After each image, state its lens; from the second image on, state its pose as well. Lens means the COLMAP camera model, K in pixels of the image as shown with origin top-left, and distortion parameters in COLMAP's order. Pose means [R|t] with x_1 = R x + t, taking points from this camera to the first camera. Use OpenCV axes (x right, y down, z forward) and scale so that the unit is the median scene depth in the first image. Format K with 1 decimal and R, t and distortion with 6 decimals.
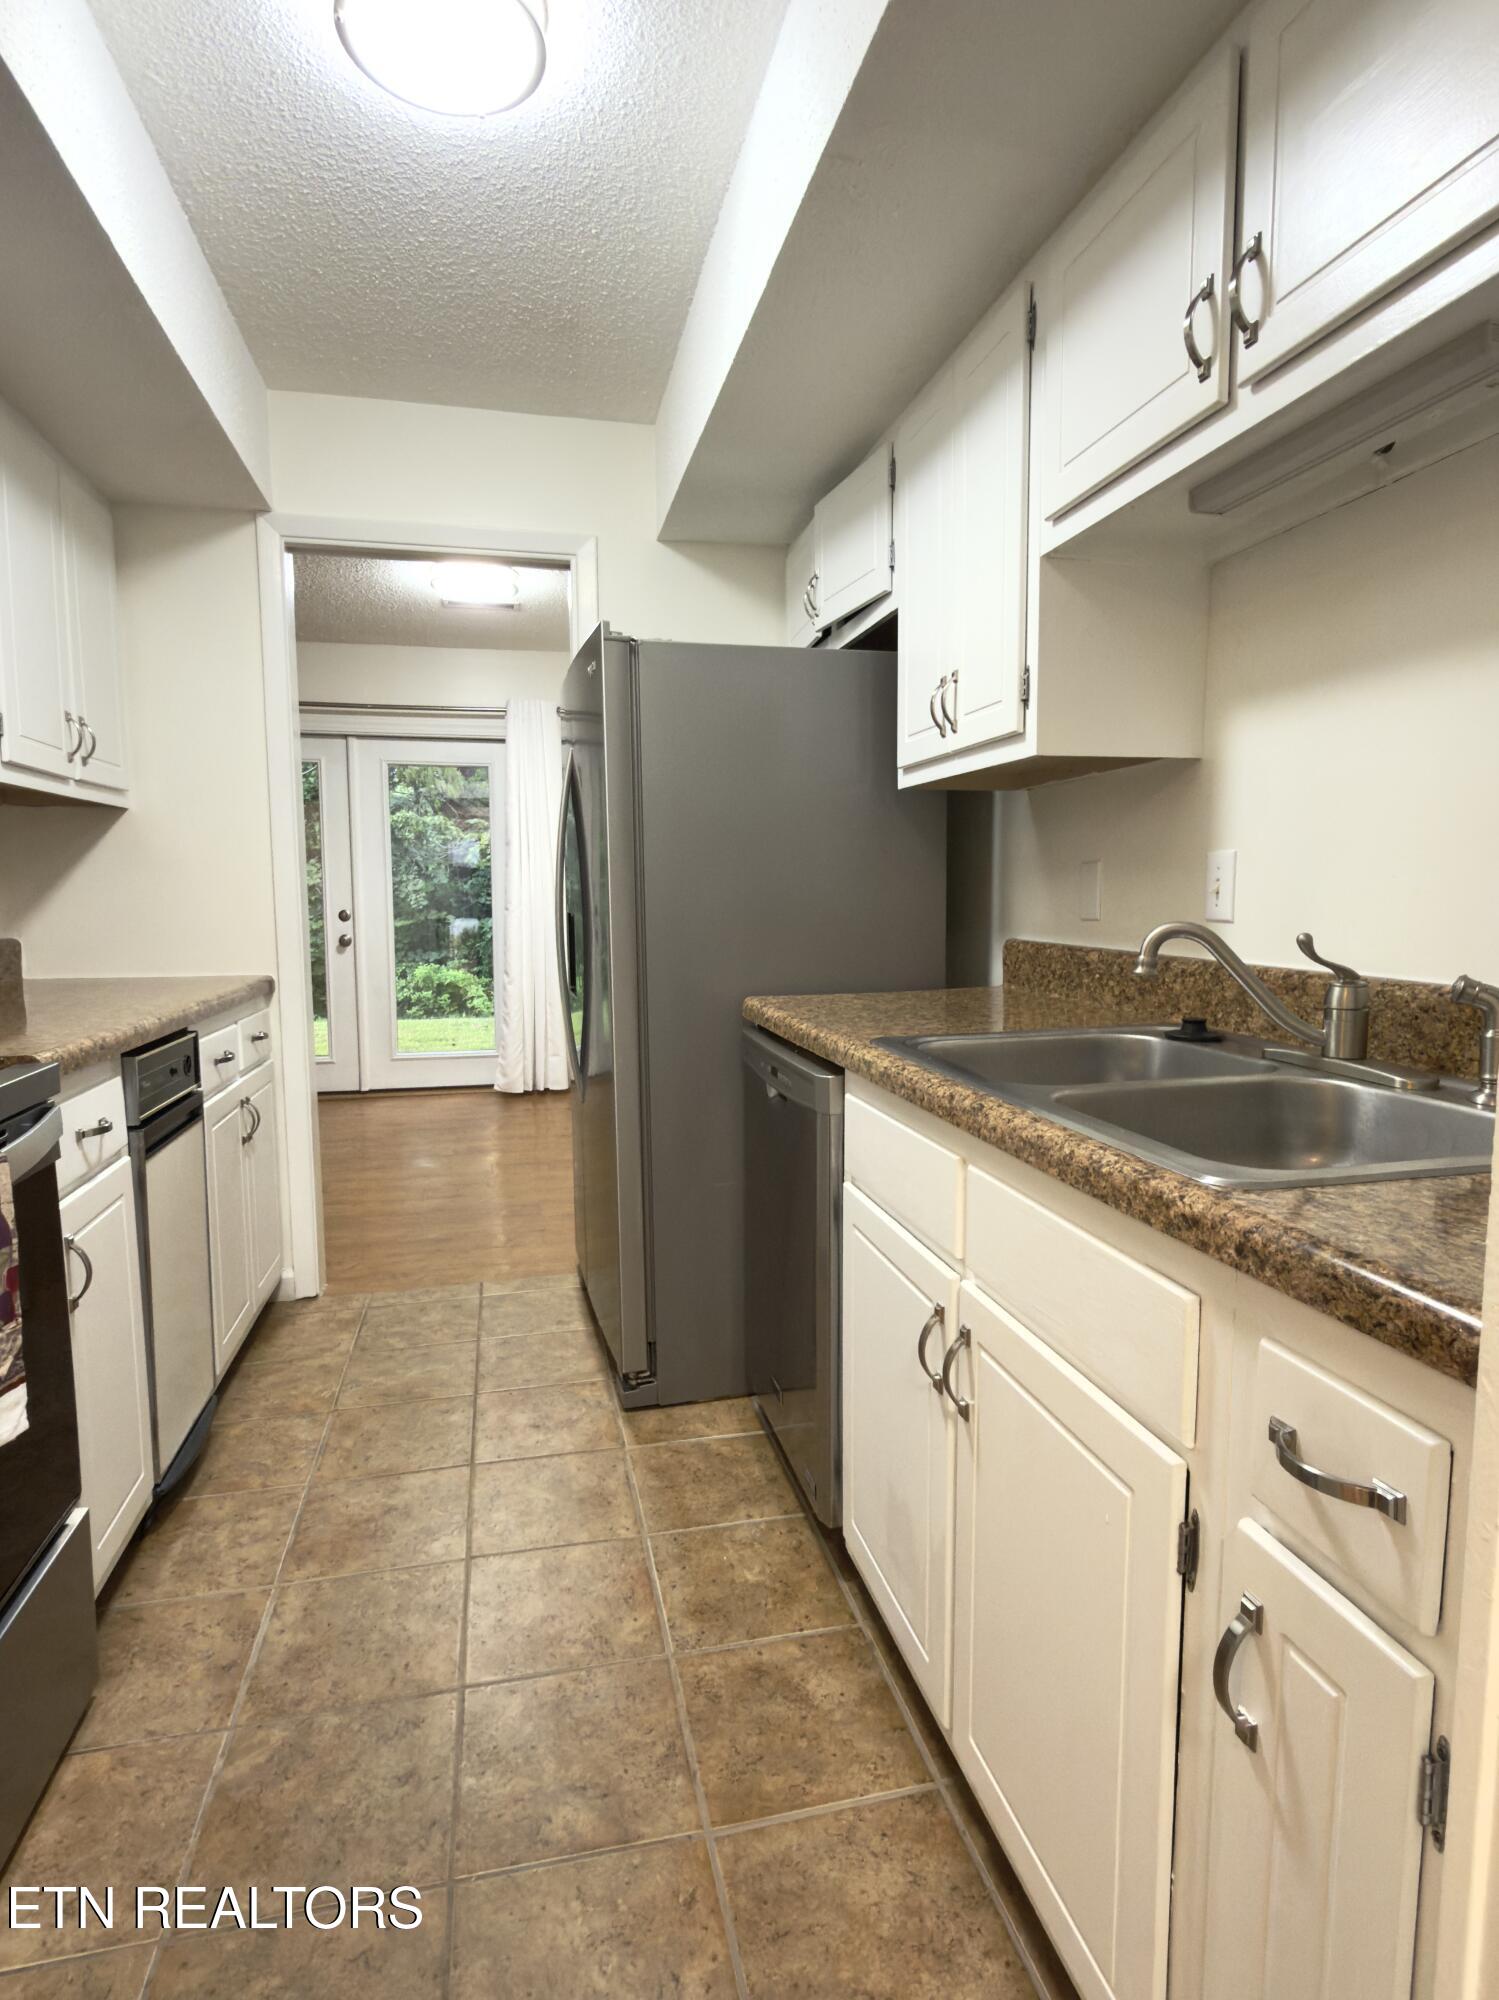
lens RADIAL K [[1059.1, 0, 749.5], [0, 1059.1, 1000.0], [0, 0, 1]] dist [0.001168, -0.000710]
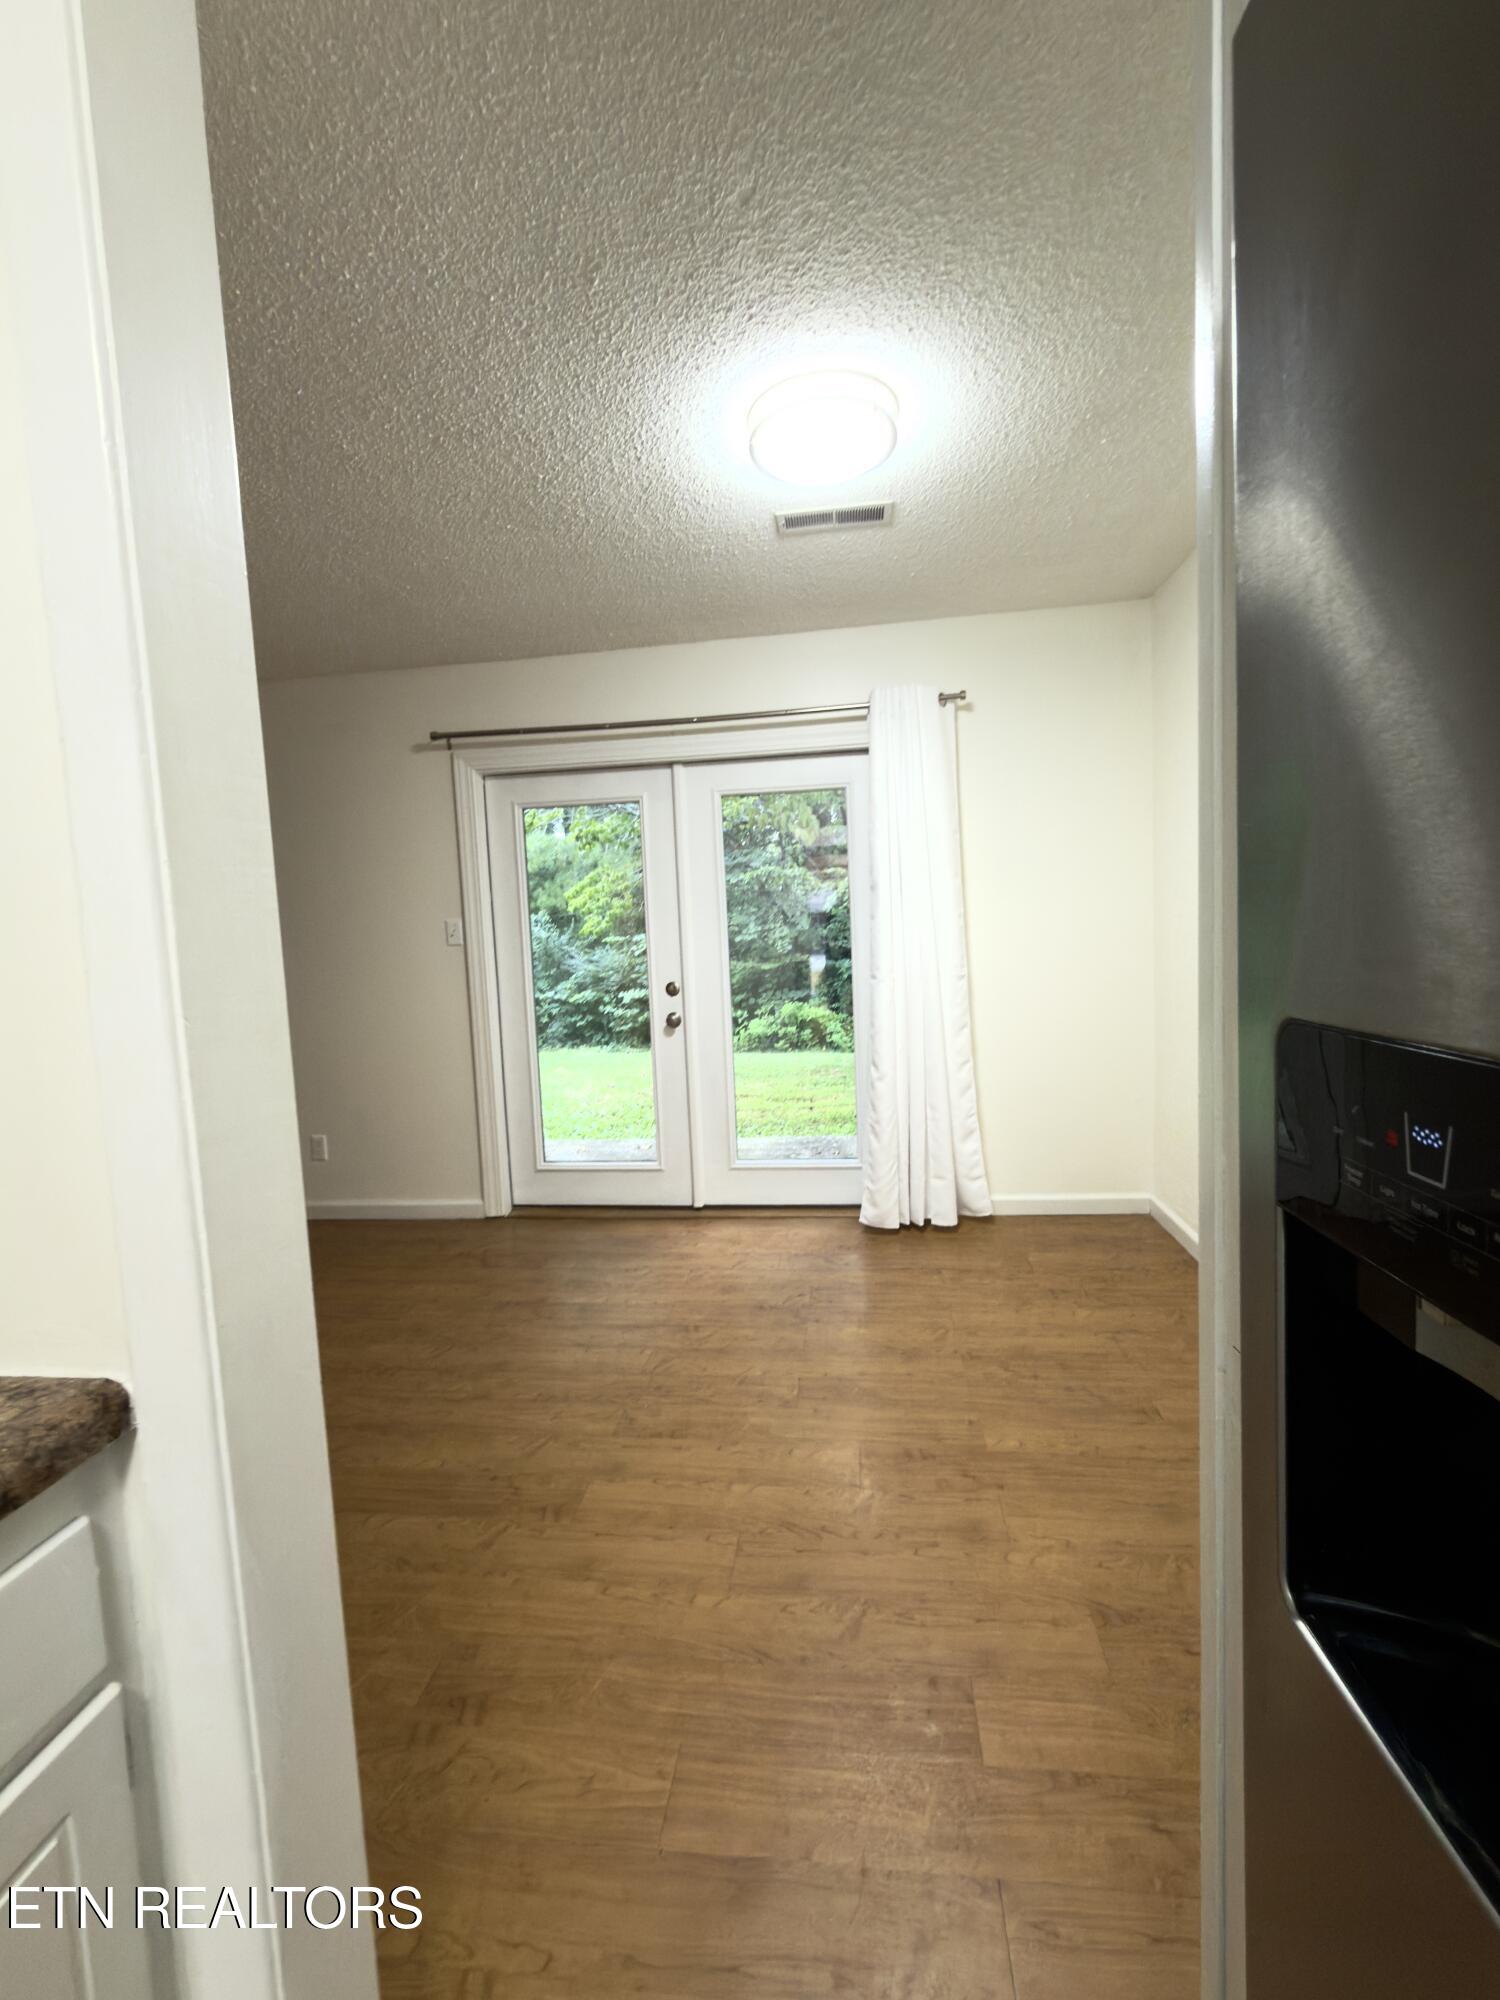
lens RADIAL K [[841.4, 0, 750.0], [0, 841.4, 1000.0], [0, 0, 1]] dist [-0.000770, 0.000054]
pose [[0.938062, -0.011031, -0.346292, -0.266183], [0.005616, 0.999846, -0.016634, -0.150721], [0.346422, 0.013659, 0.937979, 1.054283]]
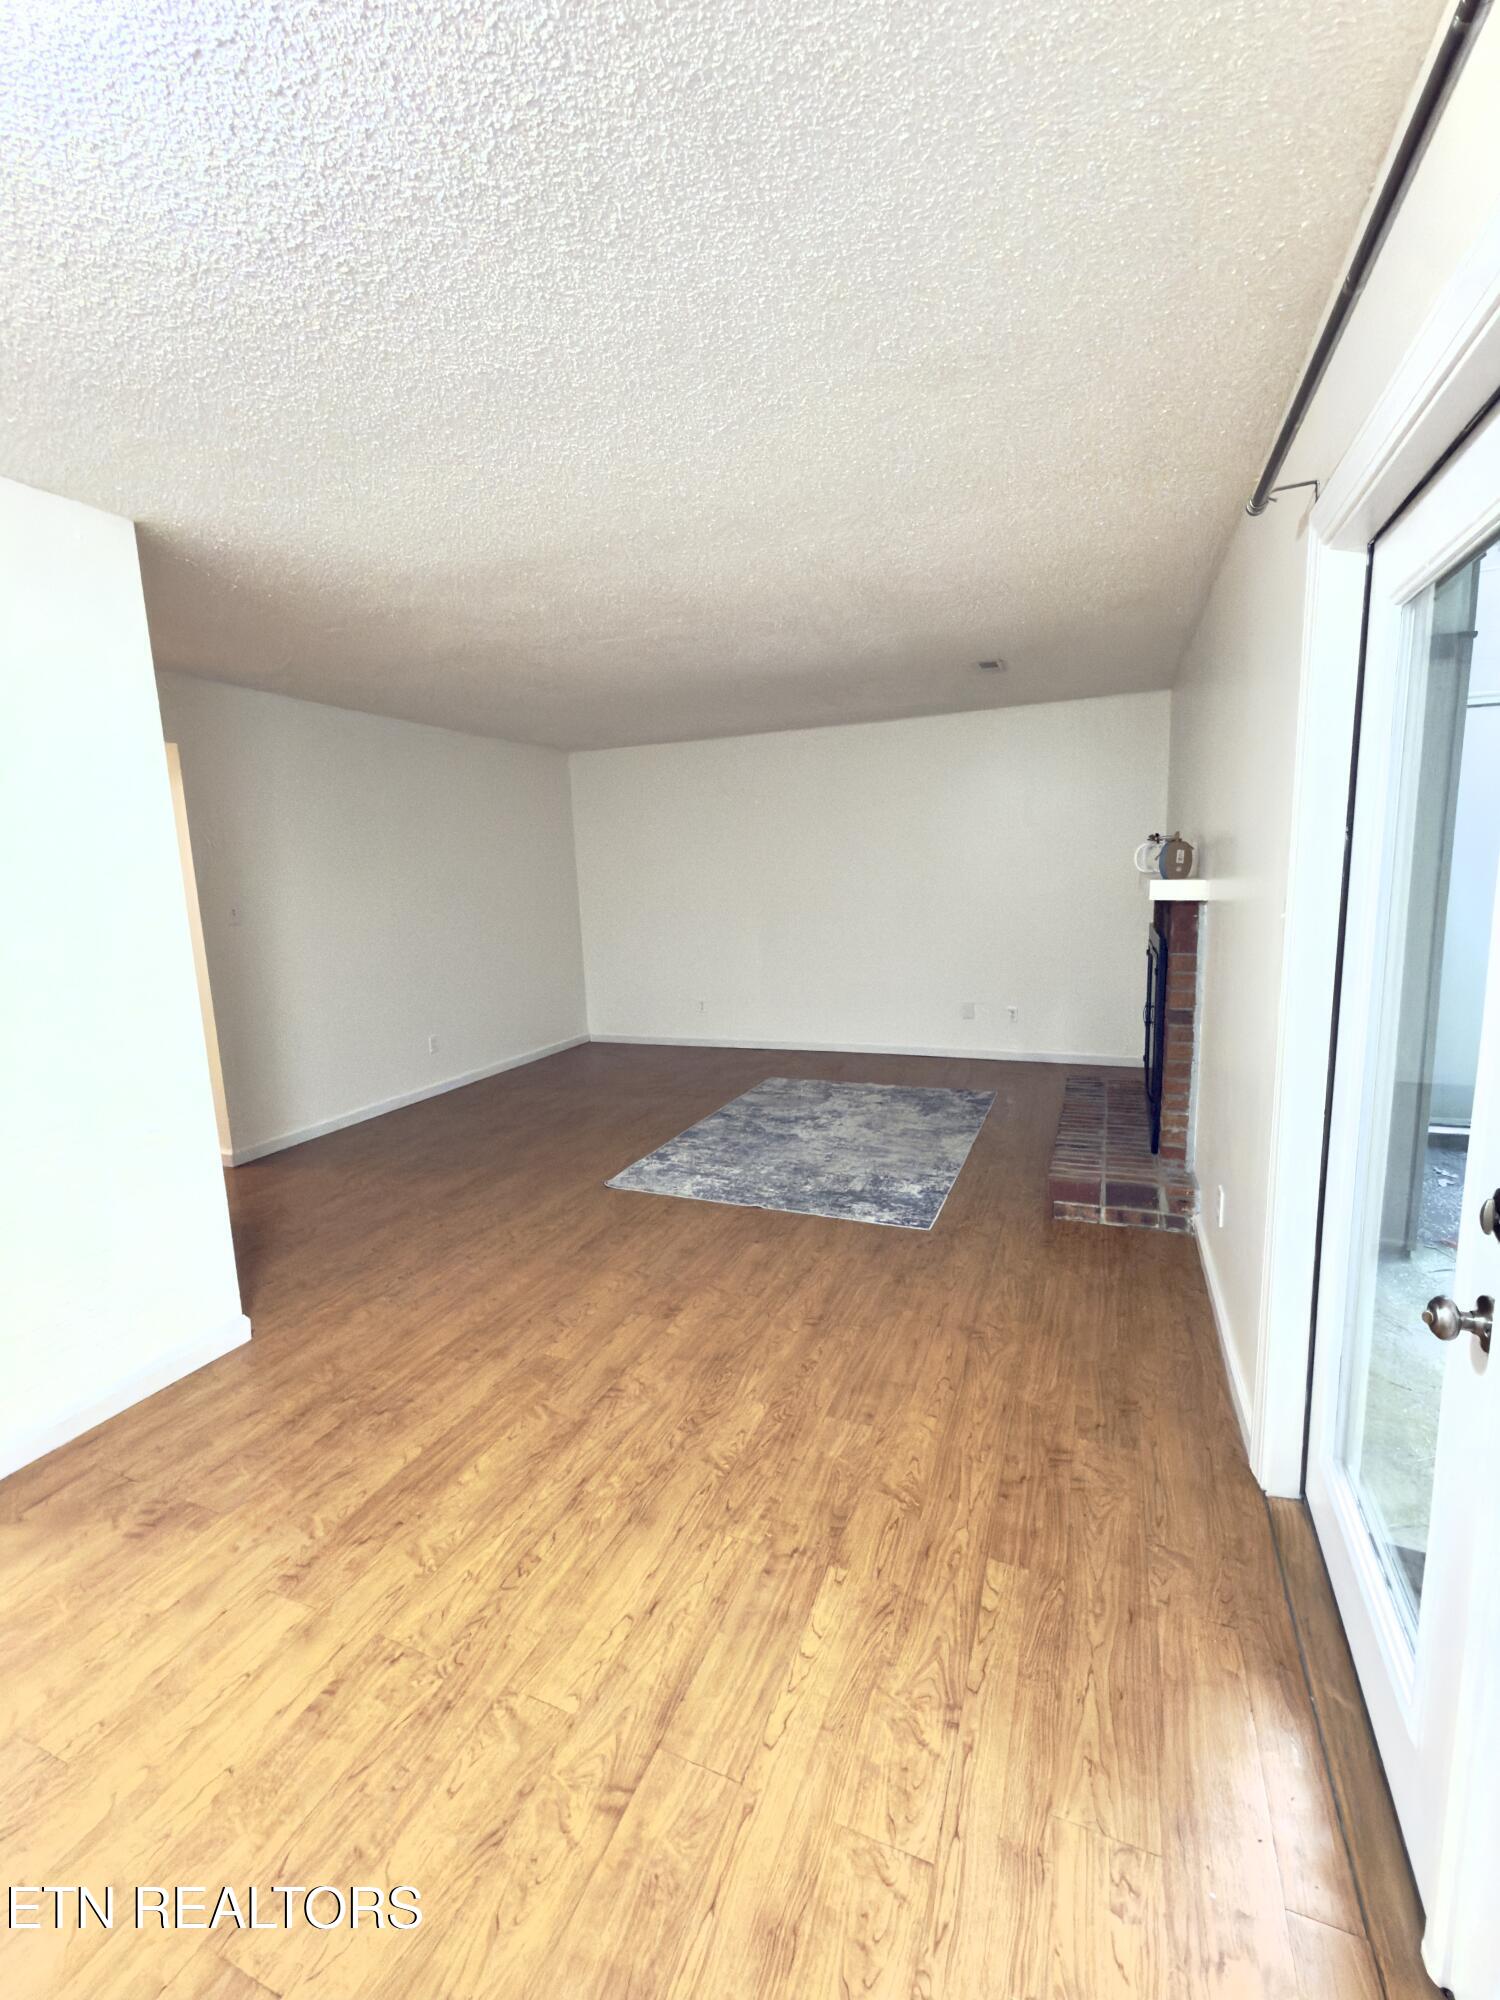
lens RADIAL K [[841.4, 0, 750.0], [0, 841.4, 1000.0], [0, 0, 1]] dist [-0.000770, 0.000054]
pose [[-0.576362, 0.154313, -0.802492, -0.420638], [-0.044355, 0.974654, 0.219275, -0.376982], [0.815990, 0.161976, -0.554910, 2.398852]]
